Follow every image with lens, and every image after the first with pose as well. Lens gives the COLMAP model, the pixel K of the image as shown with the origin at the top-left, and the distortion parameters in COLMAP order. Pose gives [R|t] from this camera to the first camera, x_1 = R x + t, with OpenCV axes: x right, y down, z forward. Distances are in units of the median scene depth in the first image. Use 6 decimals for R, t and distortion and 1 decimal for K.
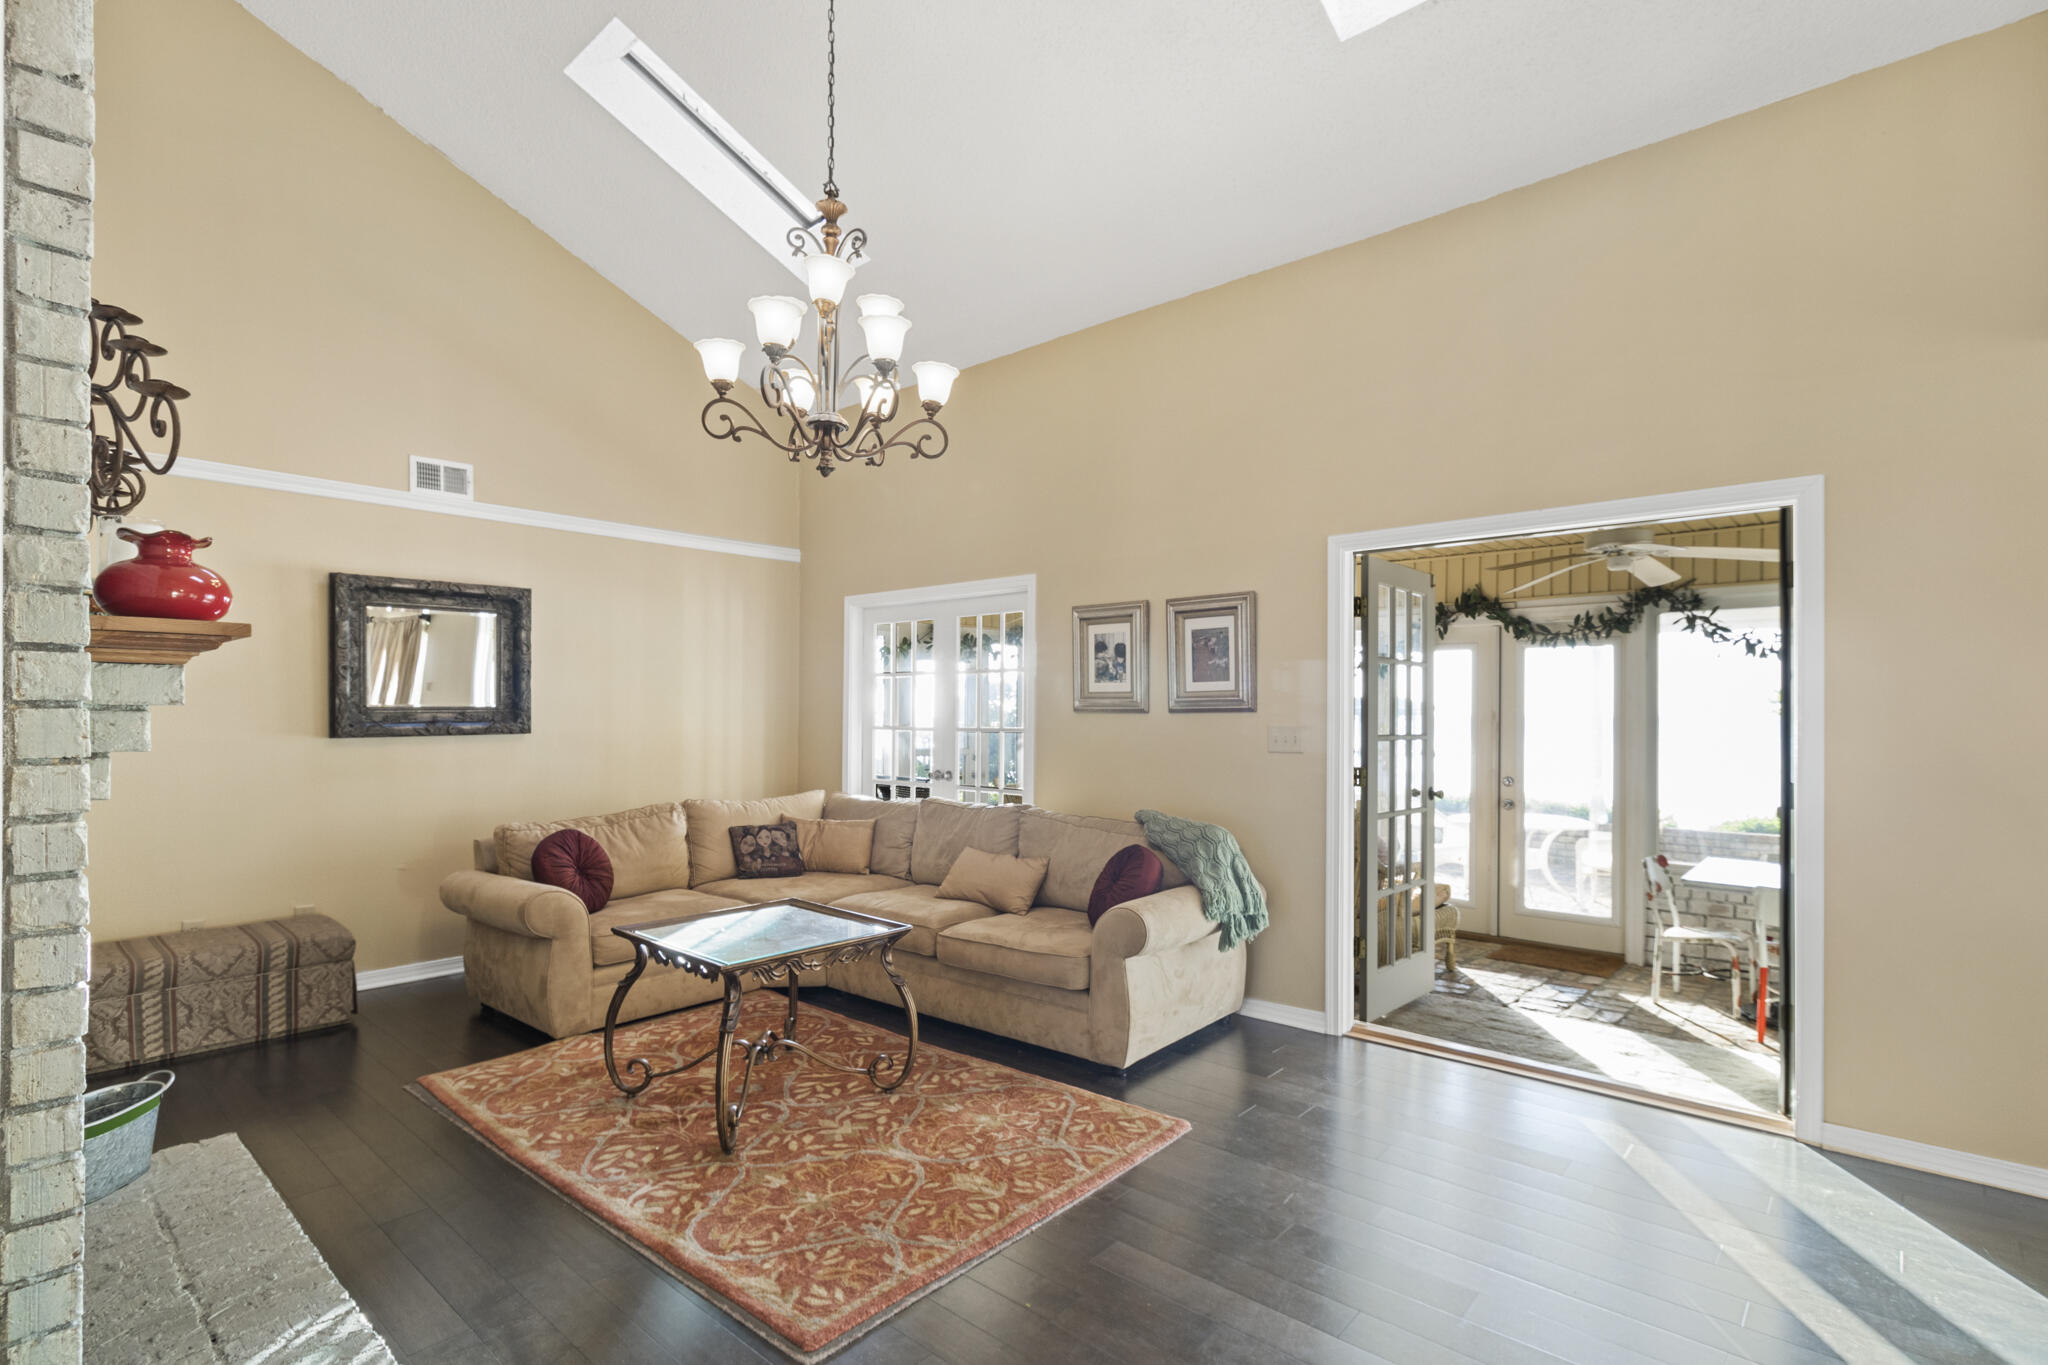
lens RADIAL K [[982.1, 0, 1045.8], [0, 982.1, 712.5], [0, 0, 1]] dist [0.001012, 0.000346]
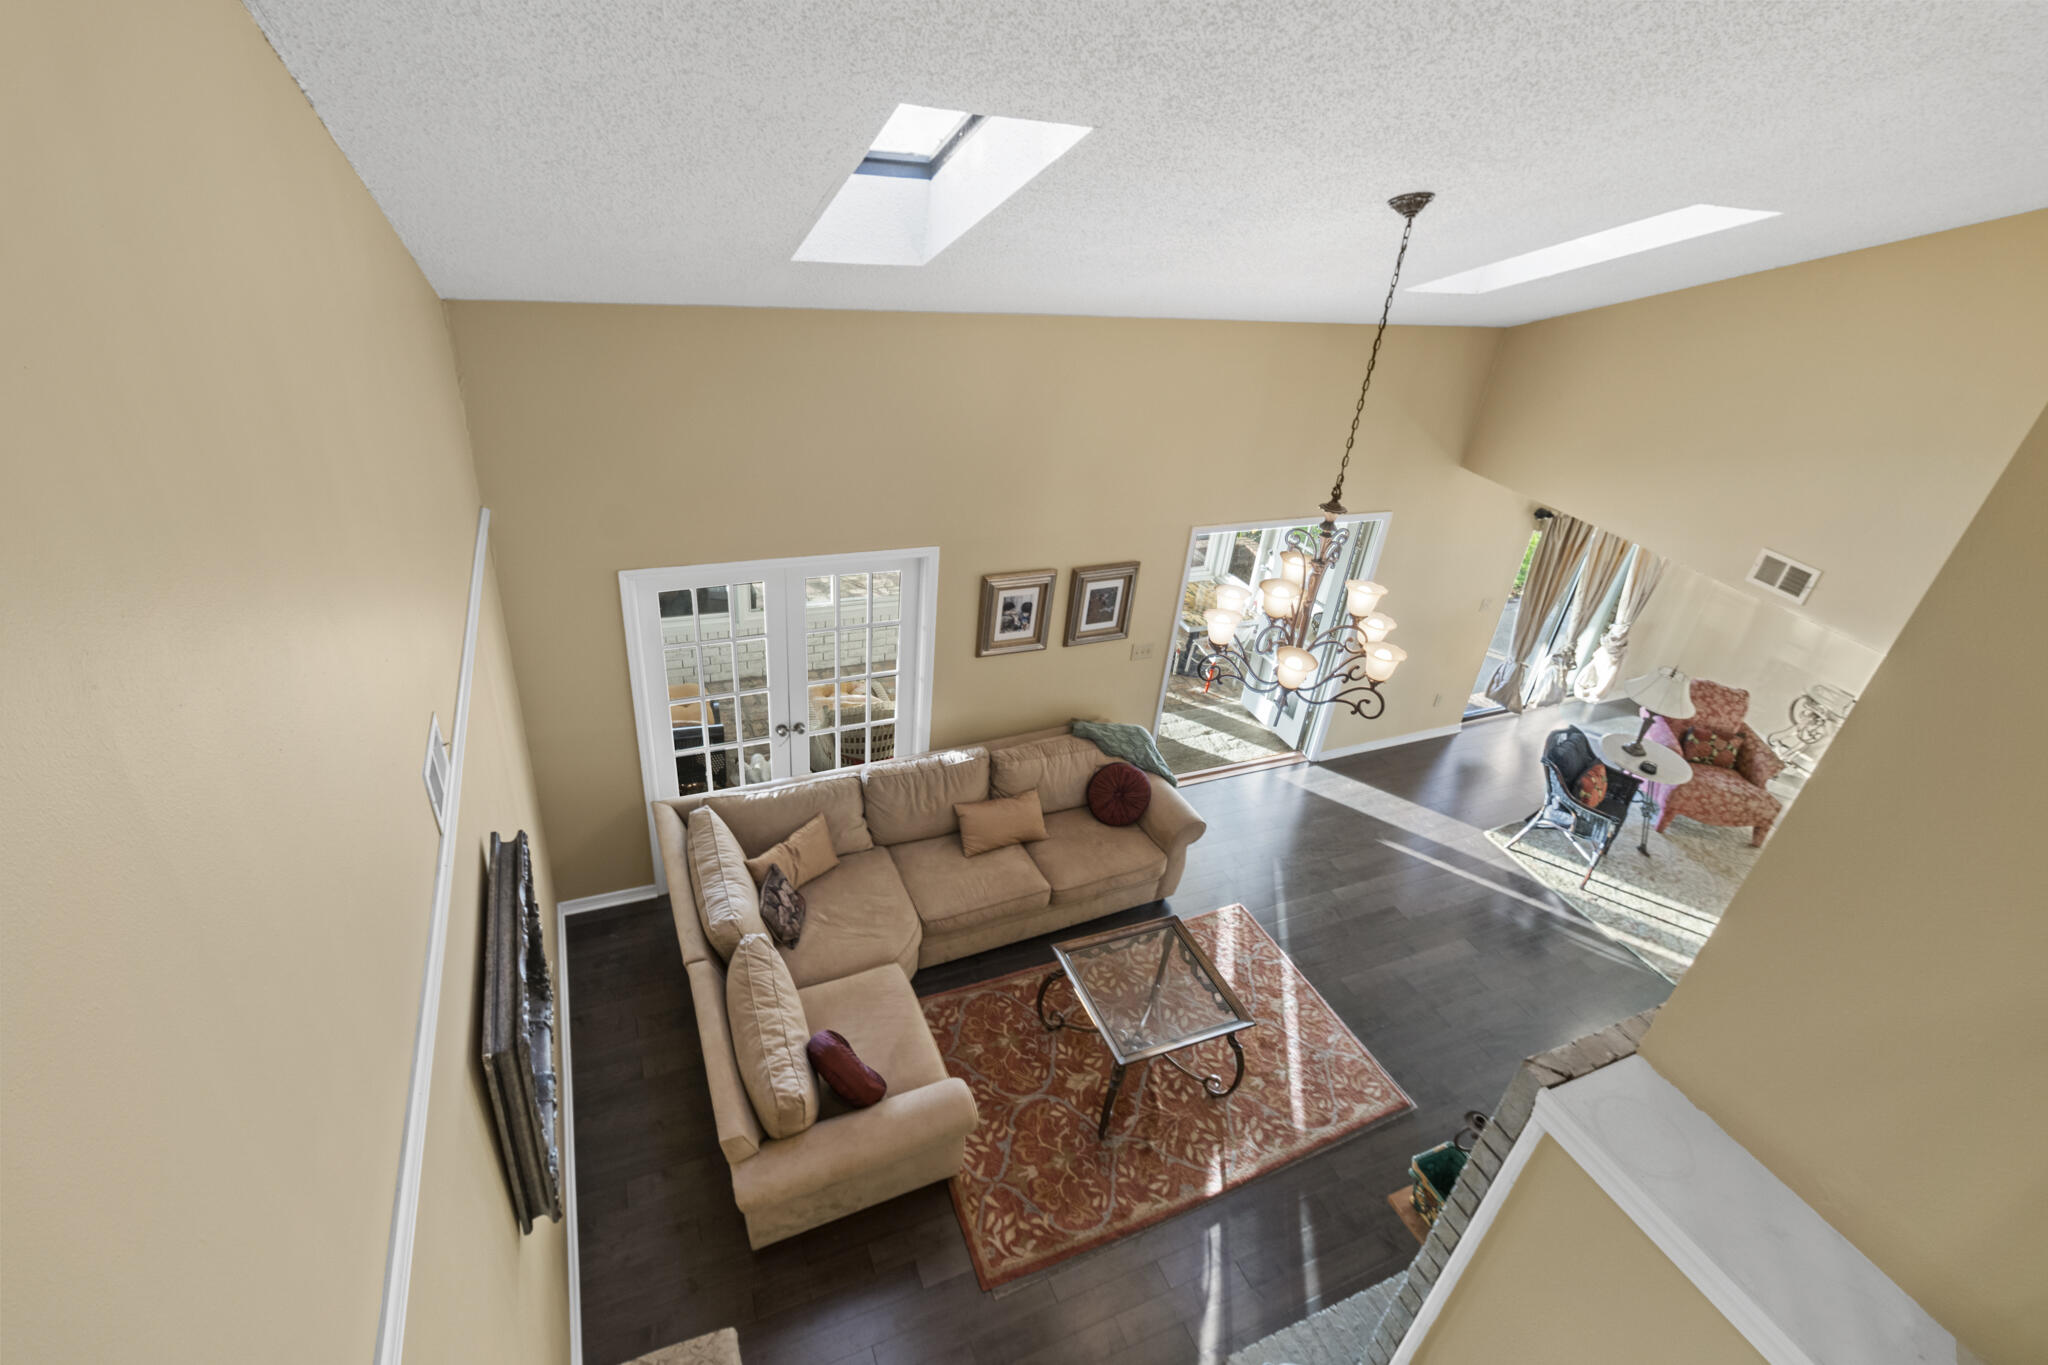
lens RADIAL K [[947.7, 0, 1025.5], [0, 947.7, 671.0], [0, 0, 1]] dist [-0.000317, 0.000269]
pose [[0.418901, -0.415910, 0.807181, -0.933730], [-0.105824, 0.860516, 0.498310, -0.600245], [-0.901844, -0.294161, 0.316458, 0.640742]]
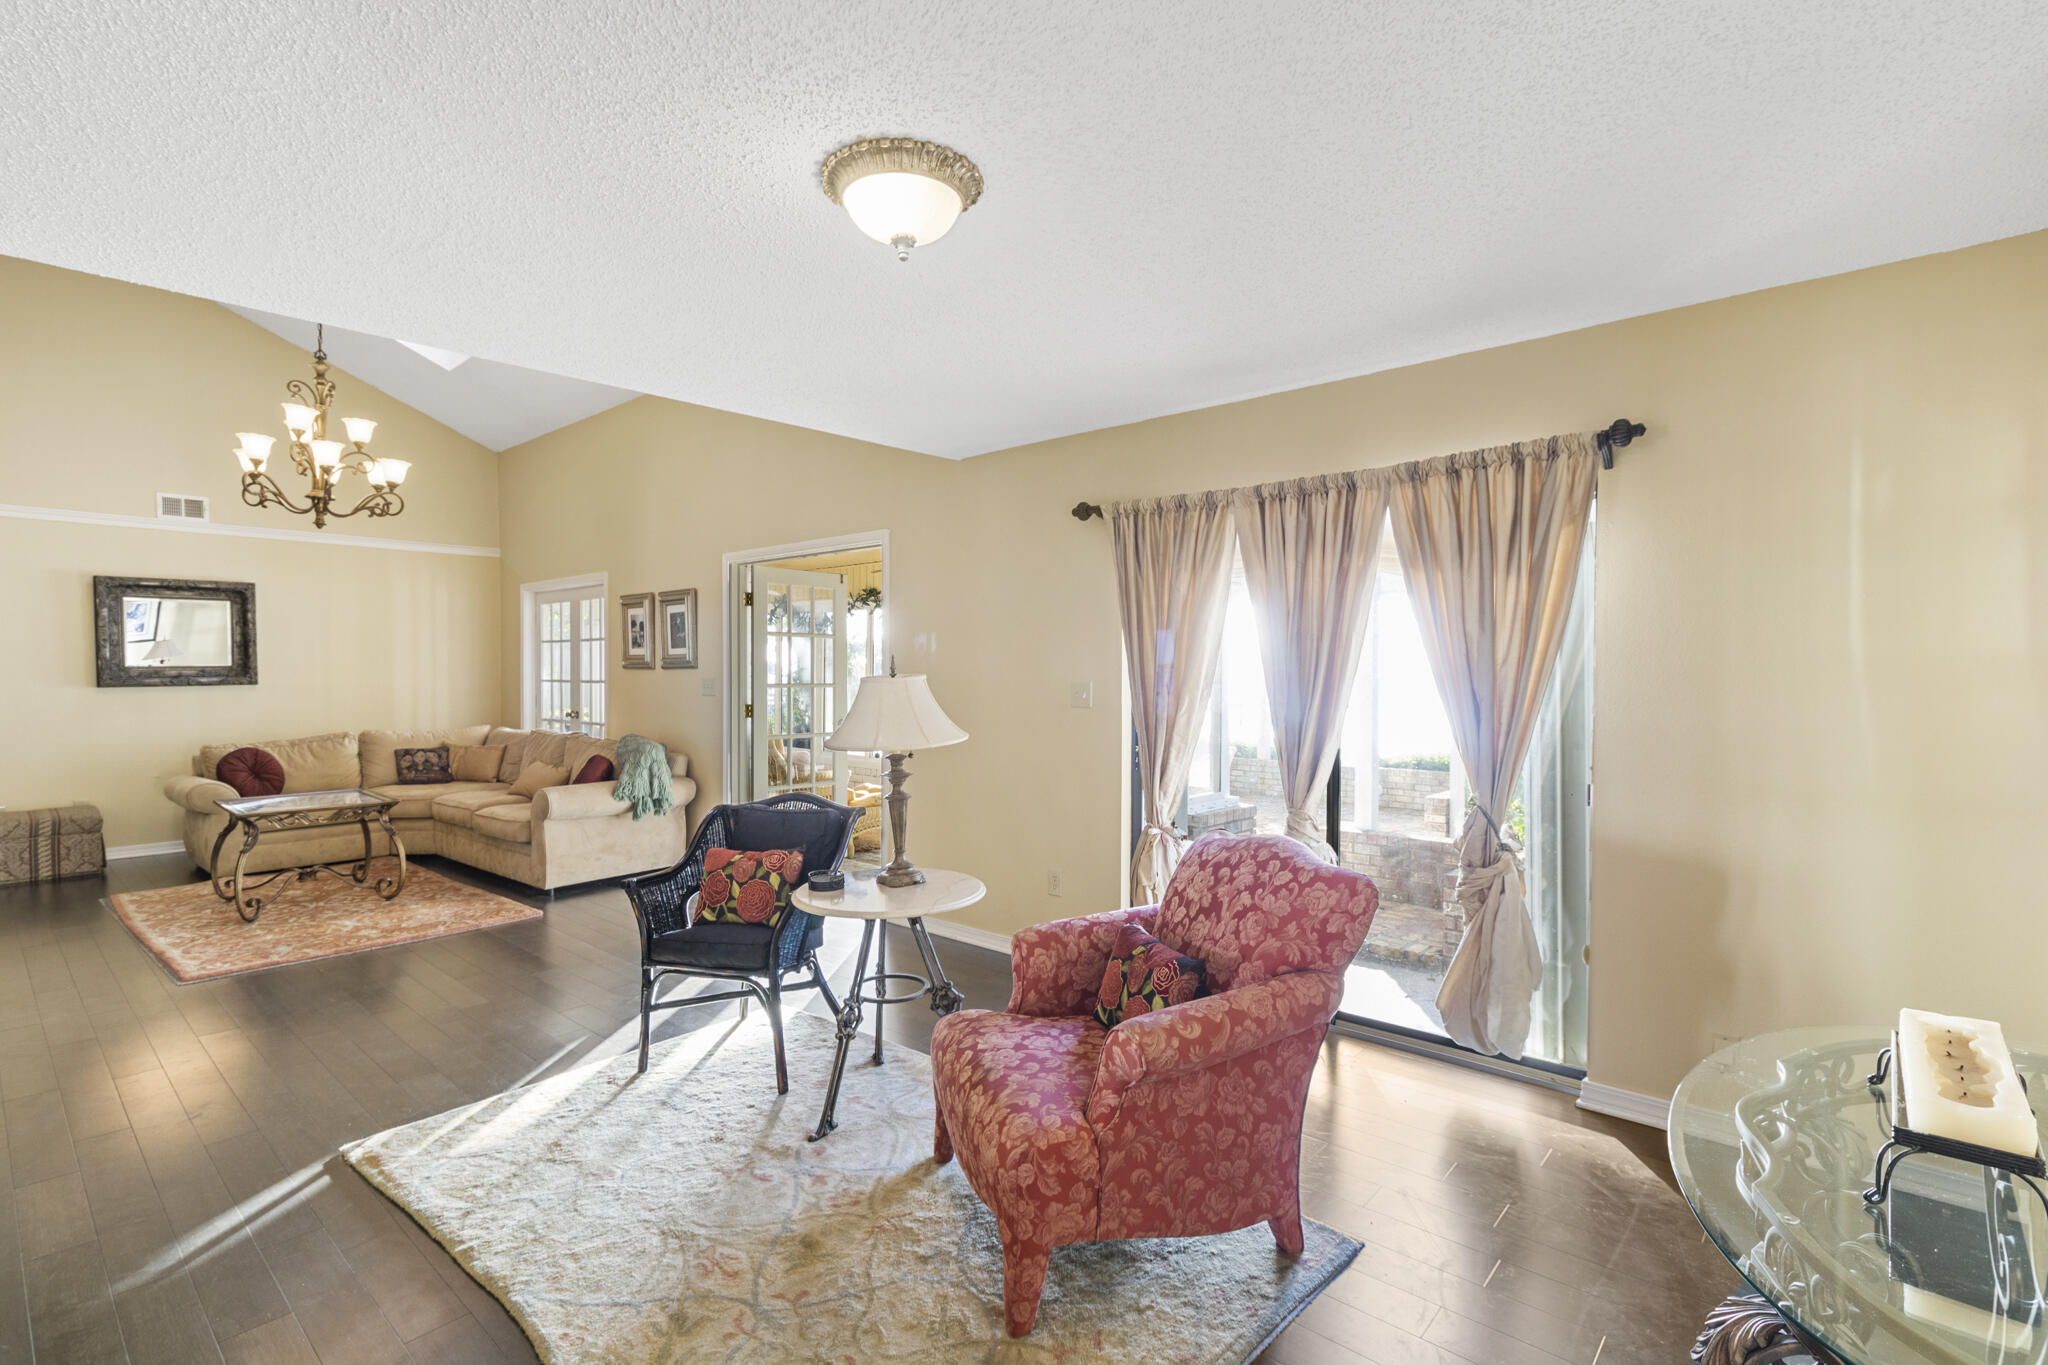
lens RADIAL K [[951.3, 0, 1031.1], [0, 951.3, 693.0], [0, 0, 1]] dist [-0.000542, 0.000629]
pose [[0.999981, -0.001957, -0.005878, 0.692437], [0.002105, 0.999679, 0.025263, 0.001151], [0.005826, -0.025275, 0.999664, -0.429270]]
